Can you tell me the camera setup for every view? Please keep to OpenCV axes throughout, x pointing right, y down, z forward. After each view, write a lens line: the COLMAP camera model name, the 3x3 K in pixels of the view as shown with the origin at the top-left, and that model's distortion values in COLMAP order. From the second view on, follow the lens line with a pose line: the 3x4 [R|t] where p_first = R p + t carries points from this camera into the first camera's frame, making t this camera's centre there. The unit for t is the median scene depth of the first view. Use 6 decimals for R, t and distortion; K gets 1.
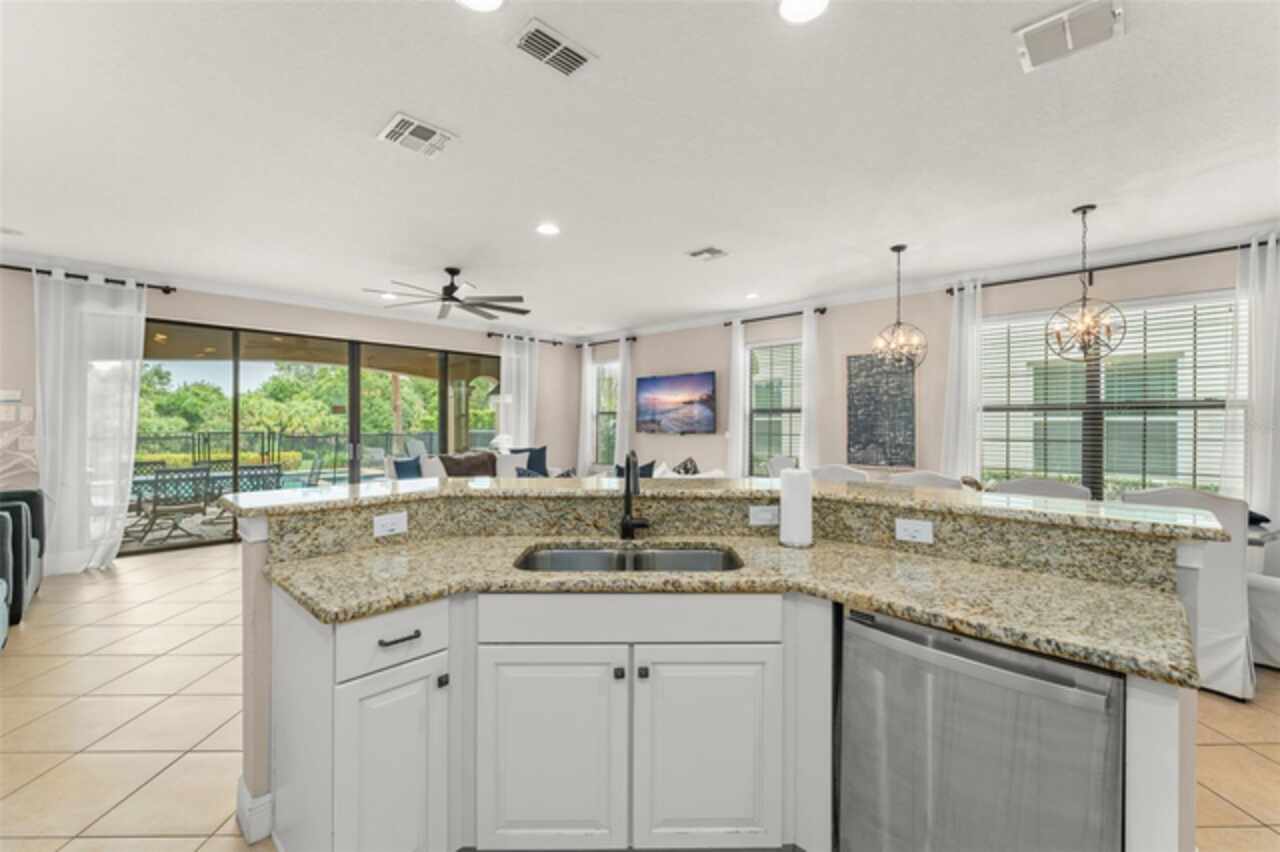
lens RADIAL K [[520.4, 0, 640.0], [0, 520.4, 426.0], [0, 0, 1]] dist [-0.000403, -0.000048]
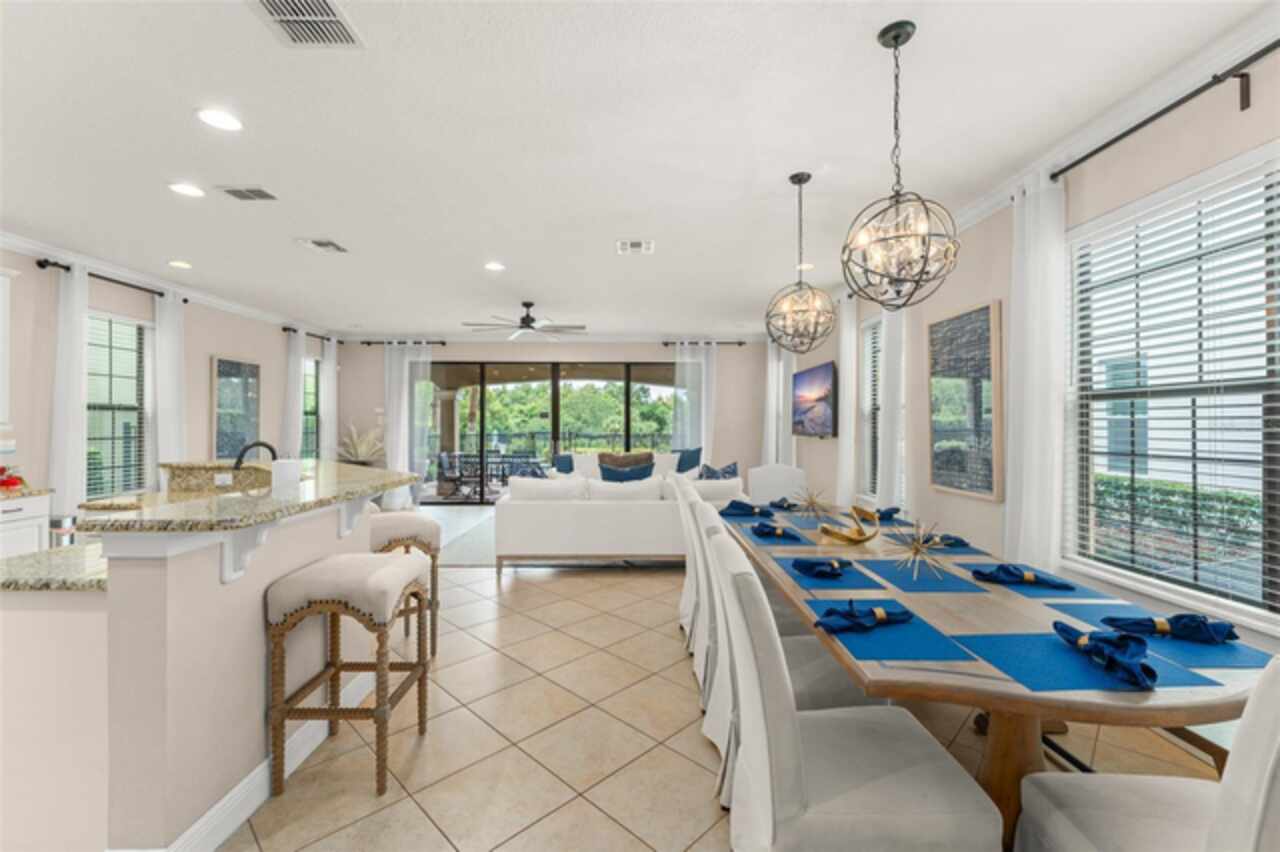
lens RADIAL K [[527.1, 0, 640.0], [0, 527.1, 426.0], [0, 0, 1]] dist [0.000059, -0.000007]
pose [[0.707013, -0.001437, -0.707199, 0.506411], [-0.001696, 0.999992, -0.003727, 0.001627], [0.707199, 0.003835, 0.707005, 0.197266]]
